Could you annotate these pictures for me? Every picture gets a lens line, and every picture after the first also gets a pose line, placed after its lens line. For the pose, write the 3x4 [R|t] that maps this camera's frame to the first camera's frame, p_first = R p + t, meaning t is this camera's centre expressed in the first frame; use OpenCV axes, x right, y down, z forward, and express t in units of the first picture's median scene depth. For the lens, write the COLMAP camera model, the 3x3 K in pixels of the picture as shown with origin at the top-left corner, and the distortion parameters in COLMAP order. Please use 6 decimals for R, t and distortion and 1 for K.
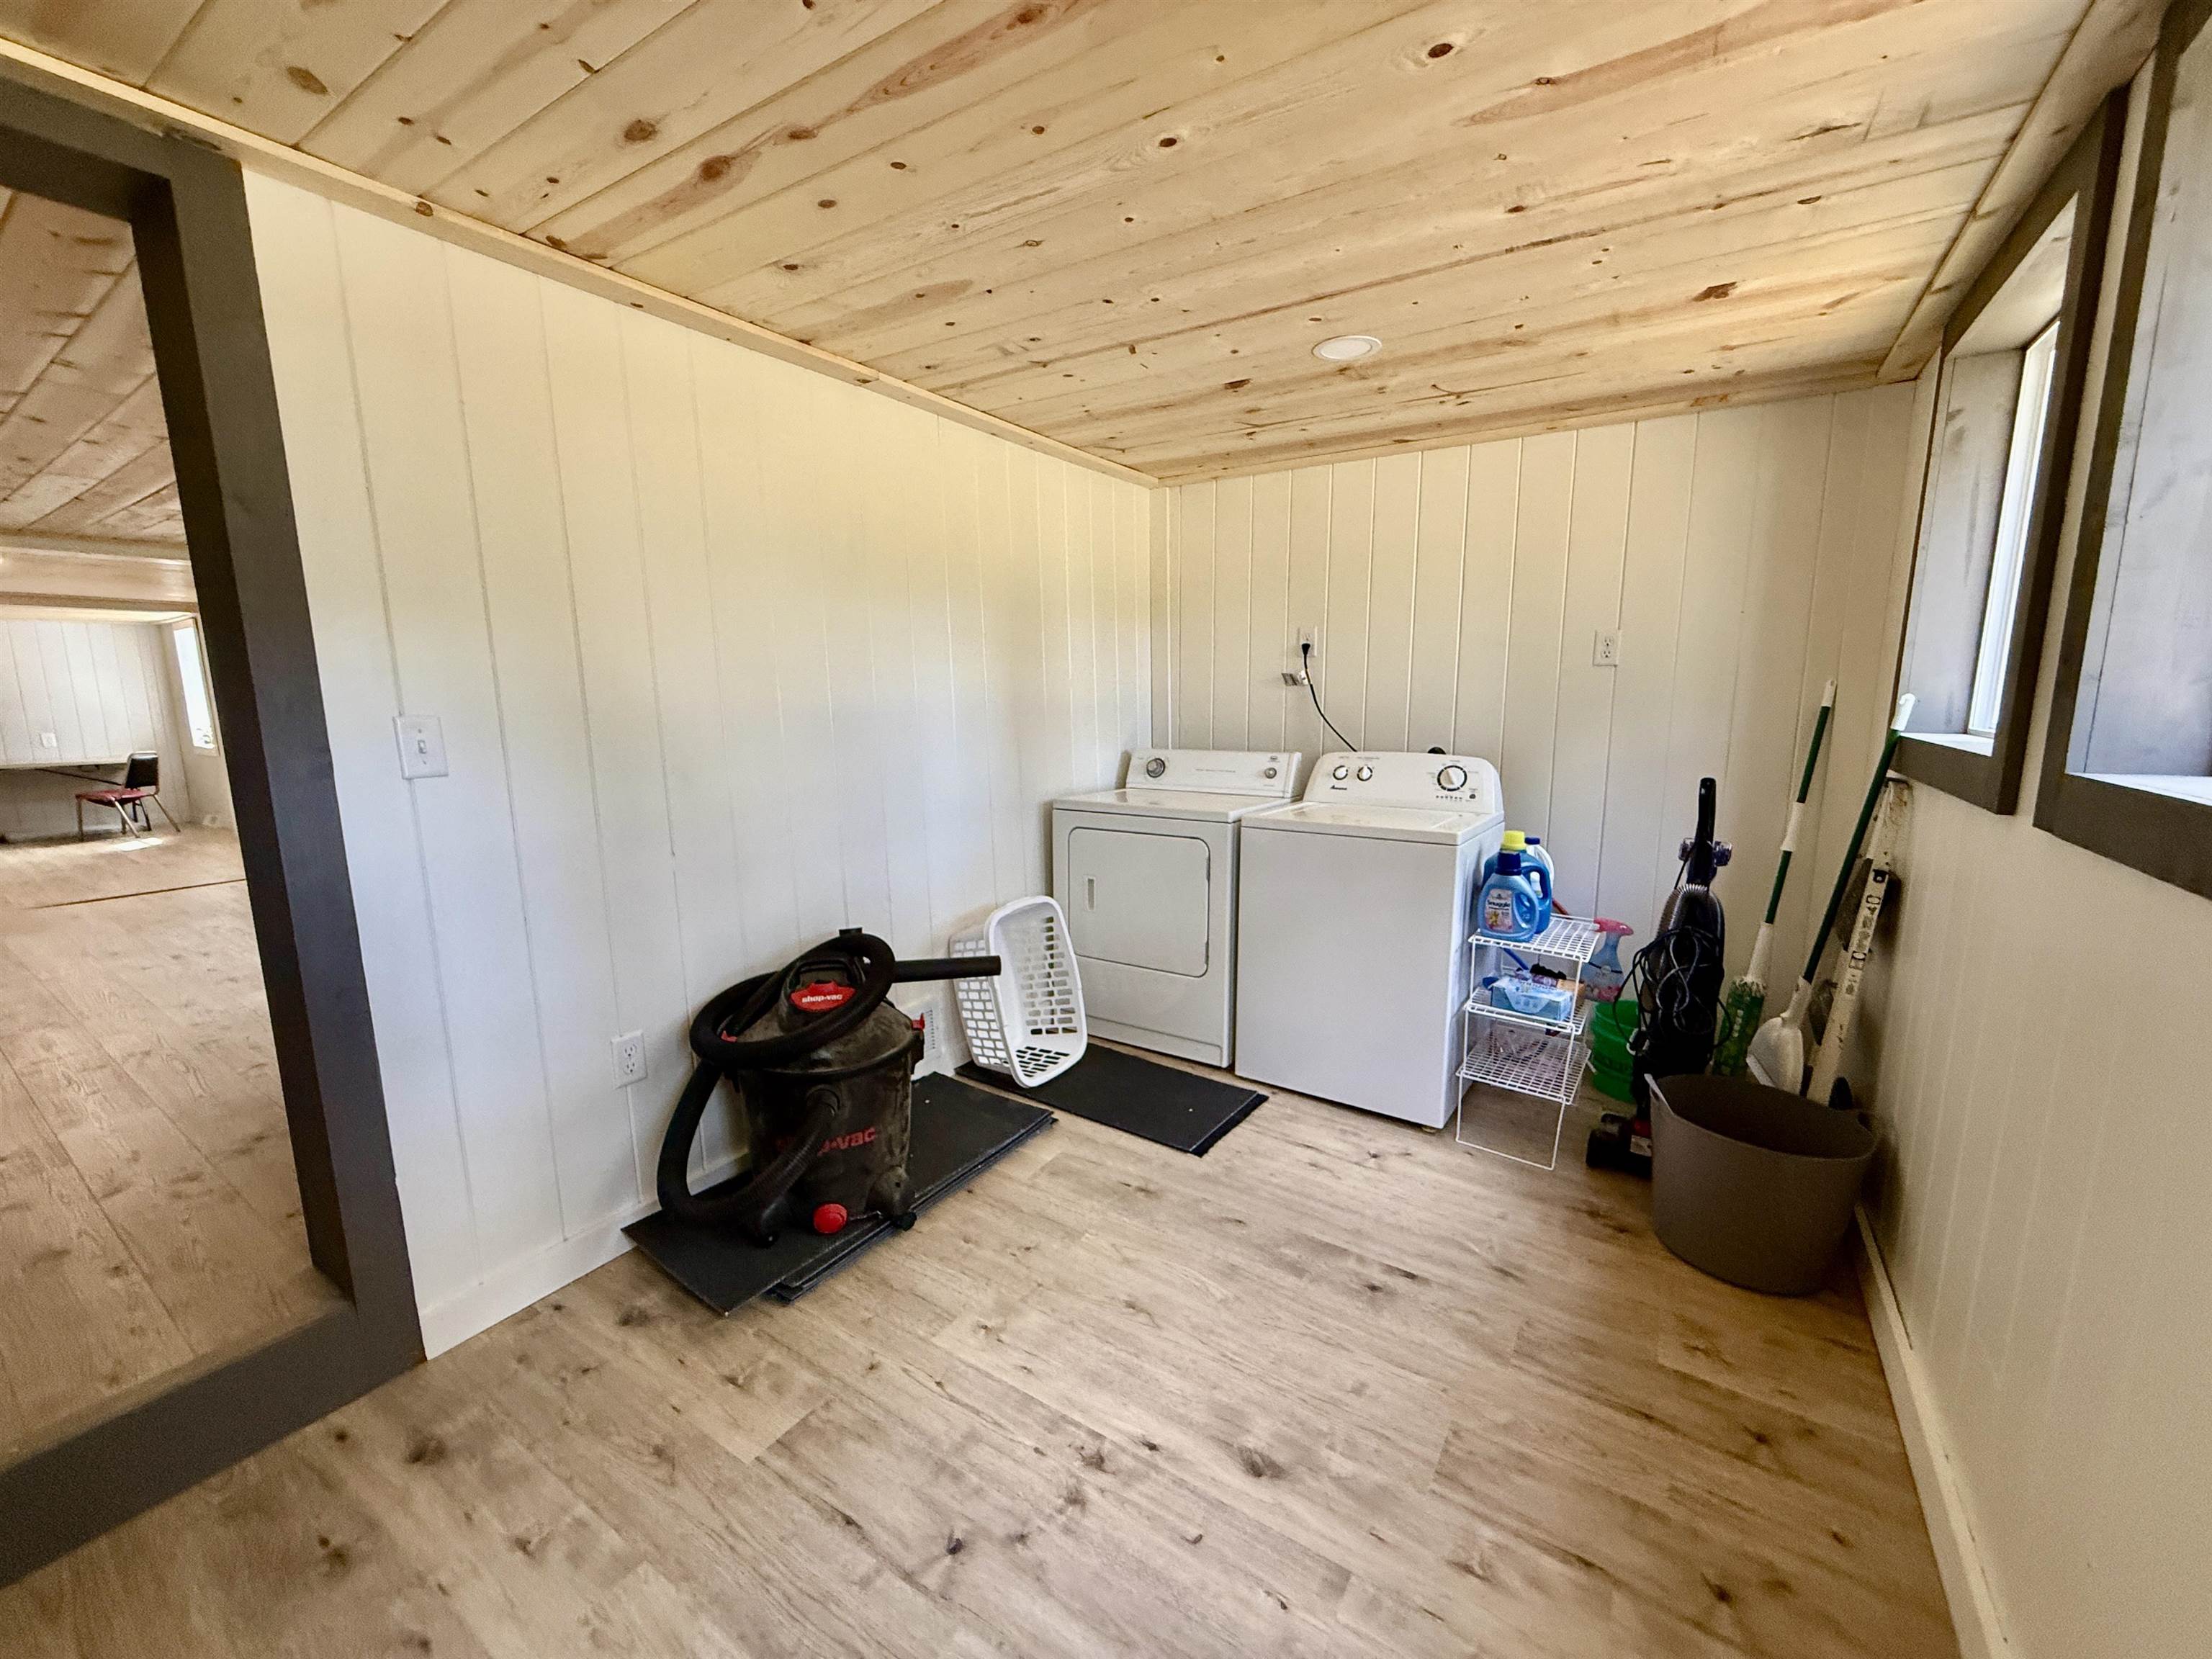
lens RADIAL K [[880.3, 0, 1105.6], [0, 880.3, 825.4], [0, 0, 1]] dist [-0.002822, 0.000351]
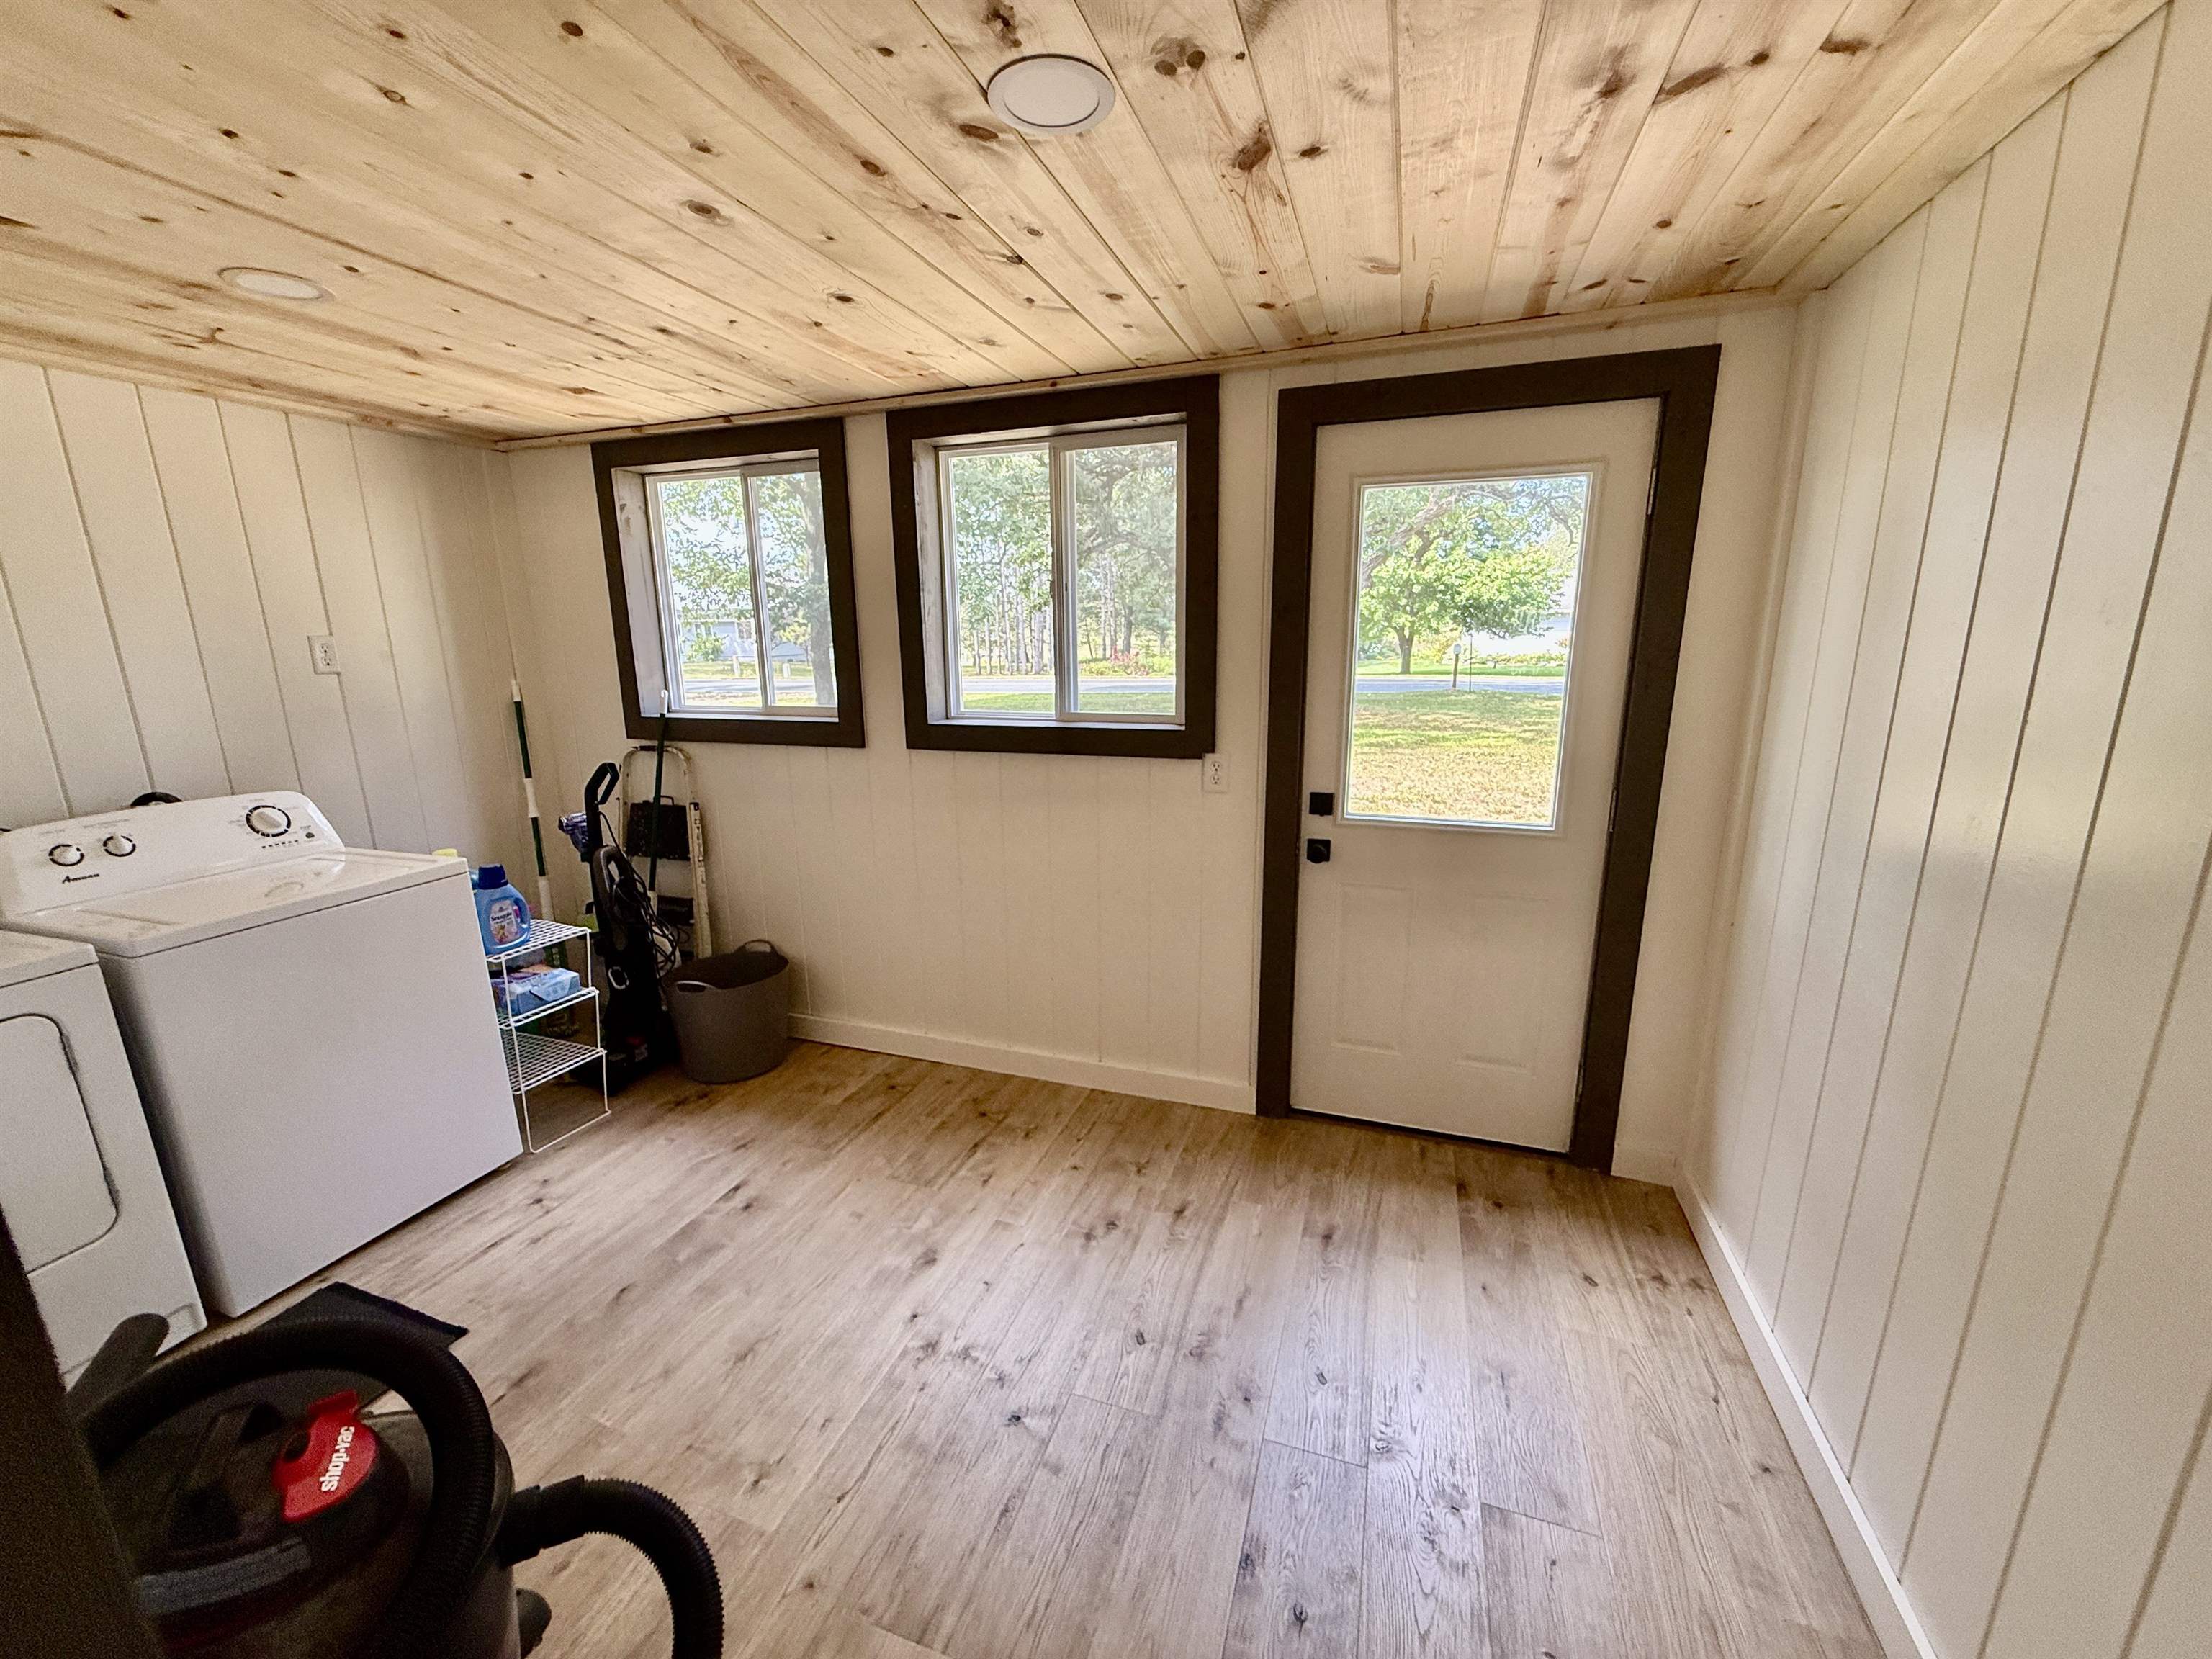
lens RADIAL K [[880.3, 0, 1103.7], [0, 880.3, 816.4], [0, 0, 1]] dist [-0.002822, 0.000351]
pose [[-0.237462, -0.194675, 0.951690, -0.878794], [0.164436, 0.957518, 0.236896, -0.195426], [-0.957378, 0.212746, -0.195363, 0.677798]]
